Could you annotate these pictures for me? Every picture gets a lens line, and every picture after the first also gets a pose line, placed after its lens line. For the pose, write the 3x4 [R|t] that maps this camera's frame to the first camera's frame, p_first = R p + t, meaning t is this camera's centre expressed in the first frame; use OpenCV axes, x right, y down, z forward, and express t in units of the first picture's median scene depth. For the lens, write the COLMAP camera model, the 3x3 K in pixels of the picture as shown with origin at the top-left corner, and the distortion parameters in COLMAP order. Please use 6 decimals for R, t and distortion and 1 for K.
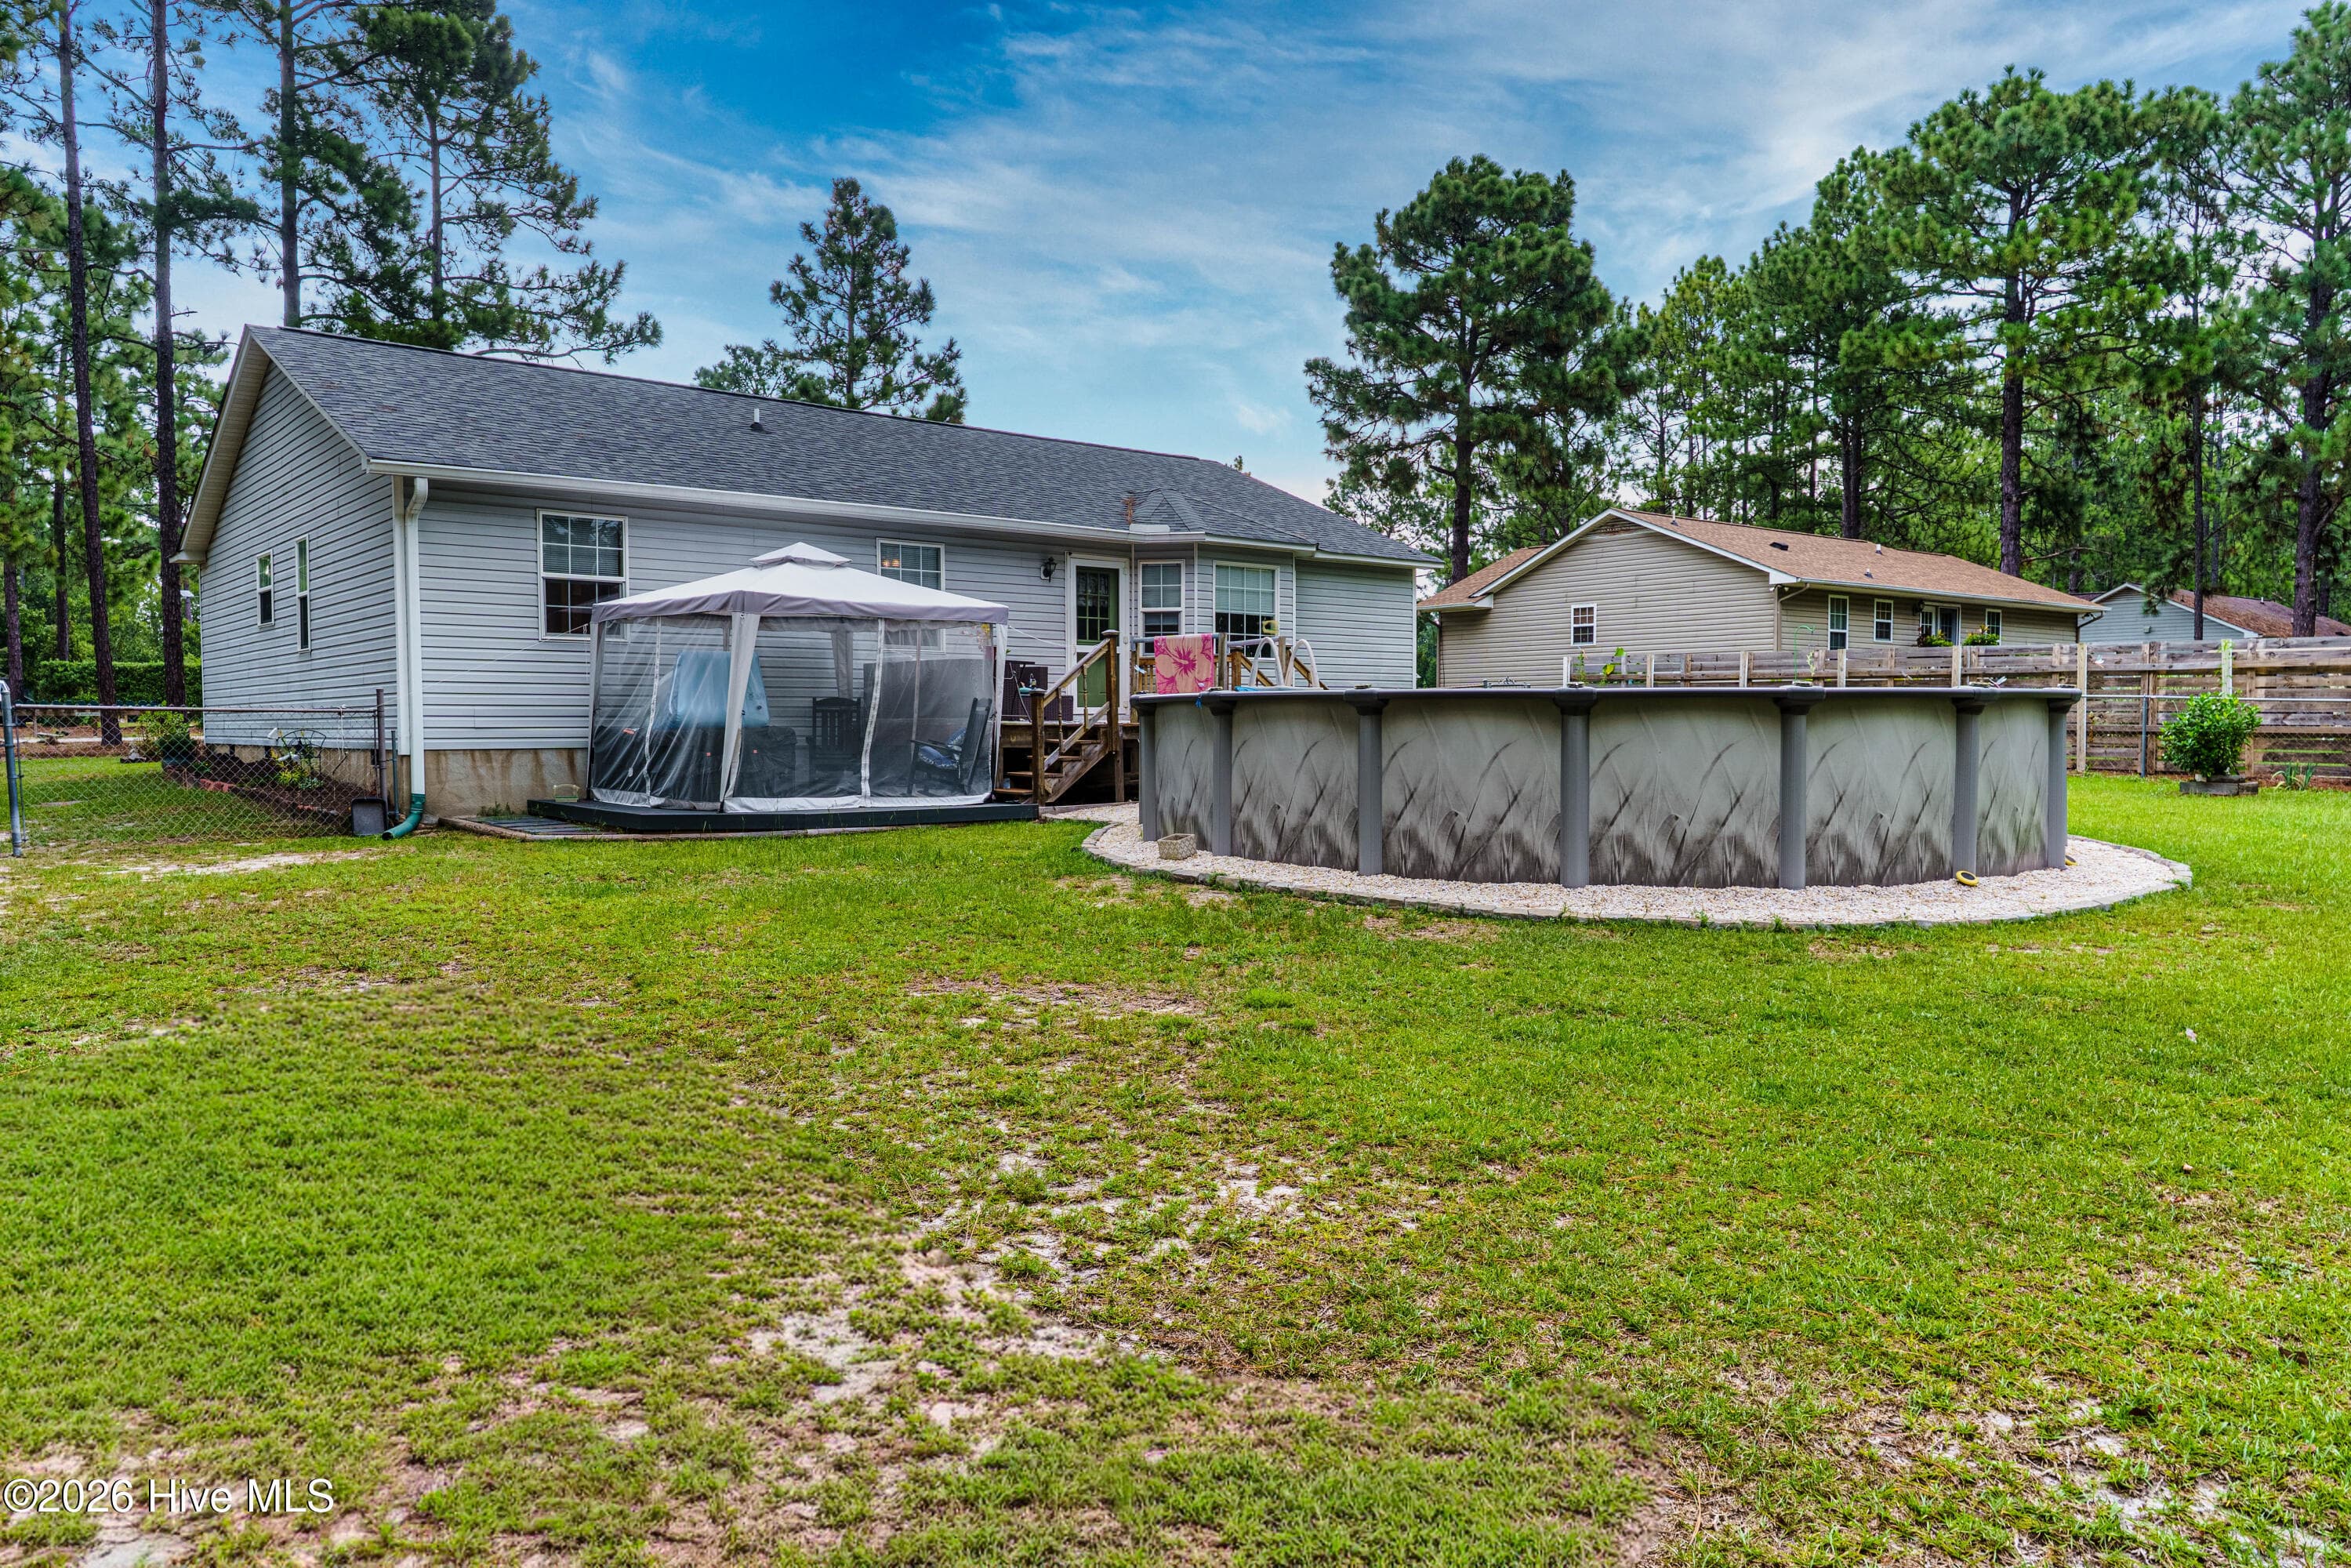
lens RADIAL K [[1569.1, 0, 1175.5], [0, 1569.1, 784.0], [0, 0, 1]] dist [-0.027318, 0.042809]
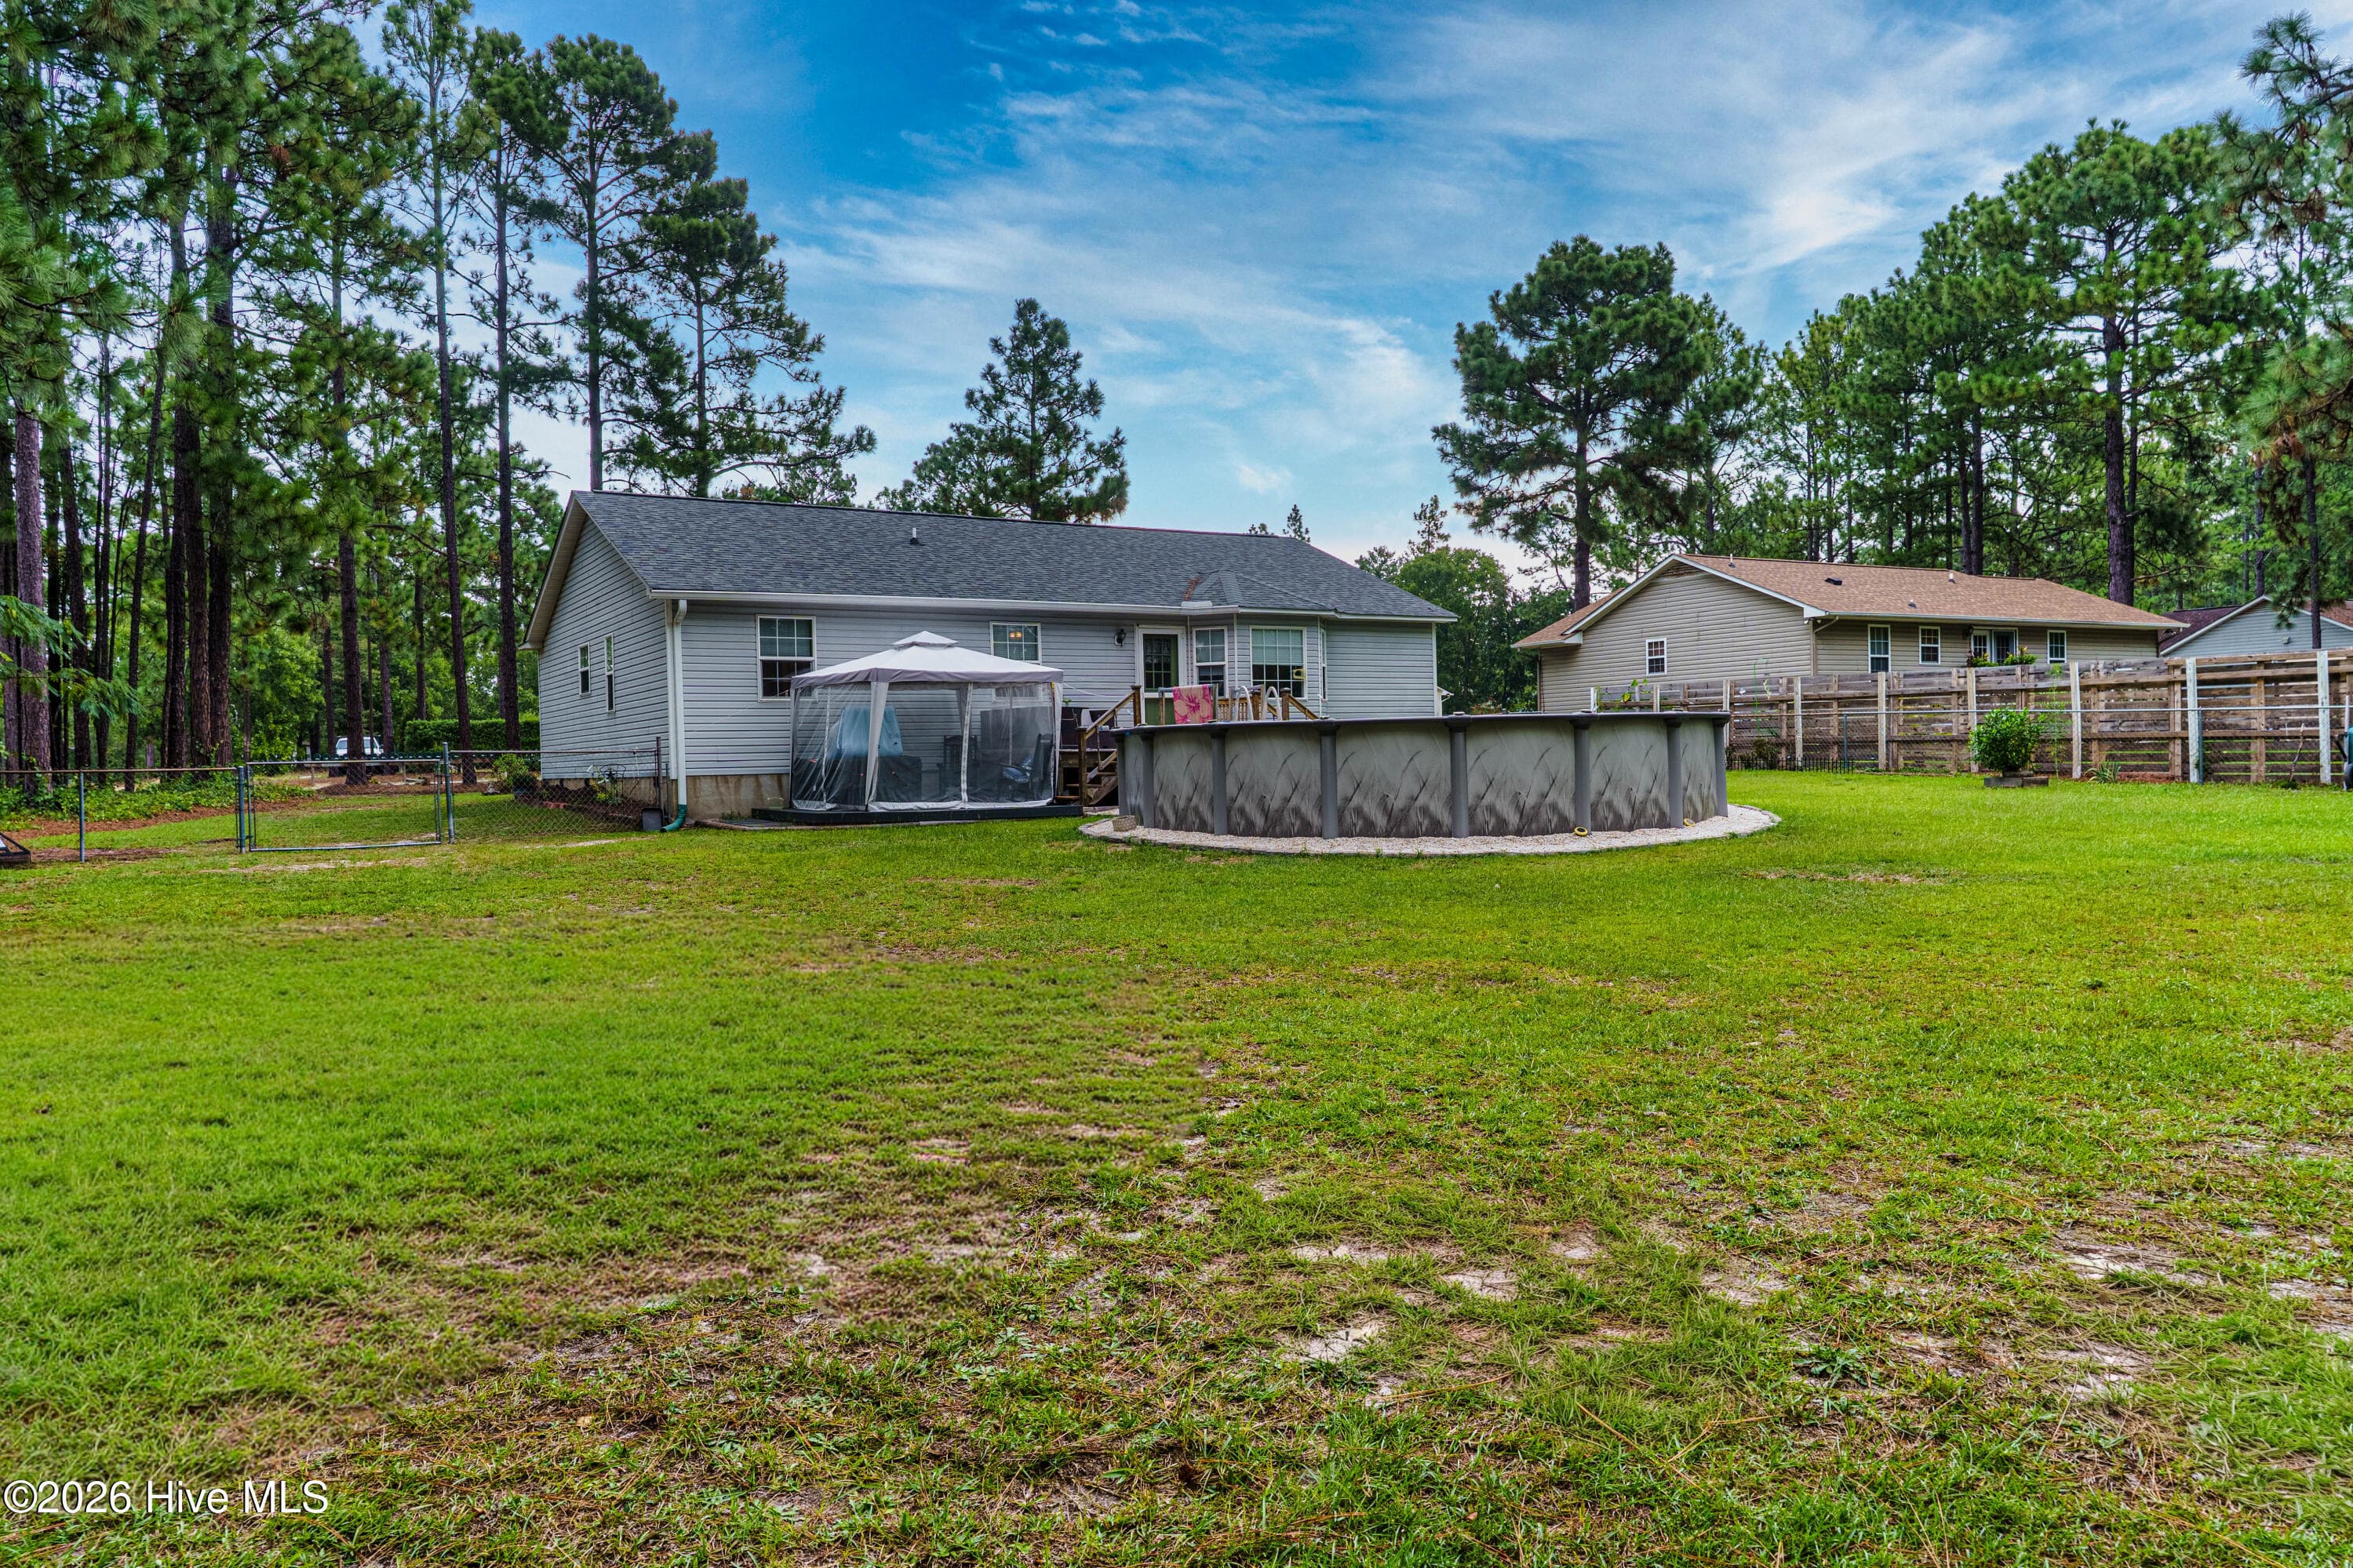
lens RADIAL K [[1570.1, 0, 1176.5], [0, 1570.1, 784.0], [0, 0, 1]] dist [-0.027318, 0.042809]
pose [[0.987882, -0.017902, -0.154173, 0.099026], [0.014607, 0.999641, -0.022478, 0.011983], [0.154520, 0.019954, 0.987788, -0.189582]]
